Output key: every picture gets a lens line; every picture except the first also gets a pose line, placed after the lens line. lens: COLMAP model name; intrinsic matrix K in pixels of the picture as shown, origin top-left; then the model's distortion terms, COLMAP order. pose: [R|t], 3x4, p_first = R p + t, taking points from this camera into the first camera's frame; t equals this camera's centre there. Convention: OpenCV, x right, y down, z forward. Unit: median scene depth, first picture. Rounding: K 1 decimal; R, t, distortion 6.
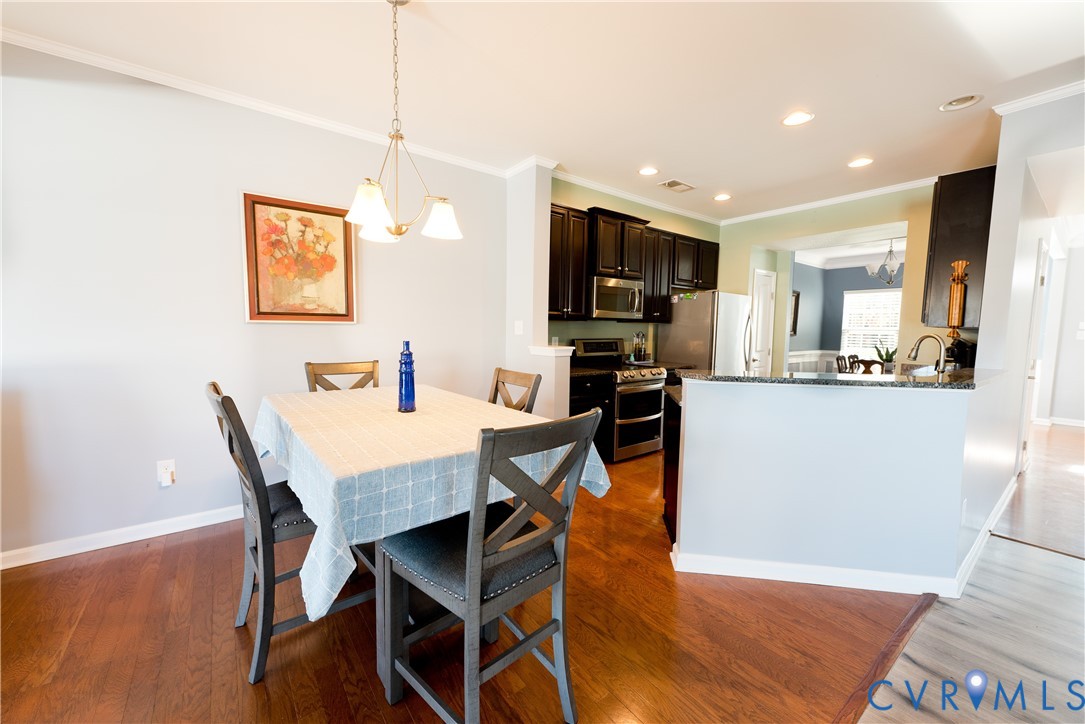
lens RADIAL K [[426.3, 0, 540.9], [0, 426.3, 358.0], [0, 0, 1]] dist [0.010737, -0.000509]
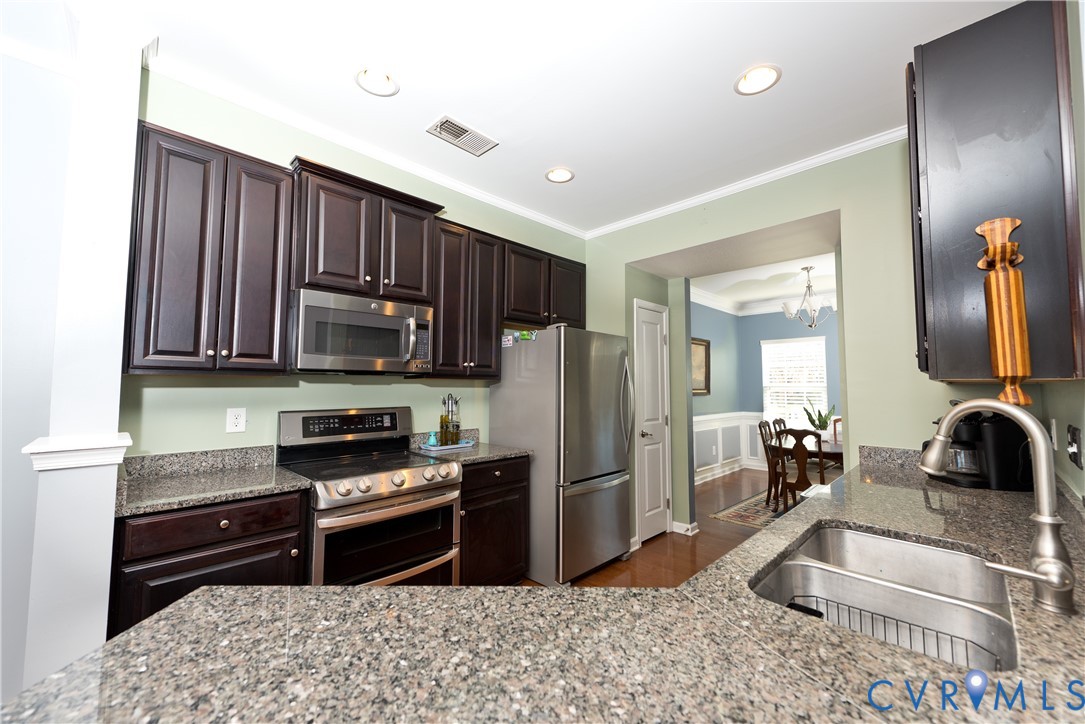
lens RADIAL K [[426.3, 0, 545.0], [0, 426.3, 361.1], [0, 0, 1]] dist [0.010737, -0.000509]
pose [[0.990903, -0.005896, 0.134447, 0.286733], [0.023806, 0.990964, -0.132000, -0.026017], [-0.132454, 0.134000, 0.982090, 0.391759]]
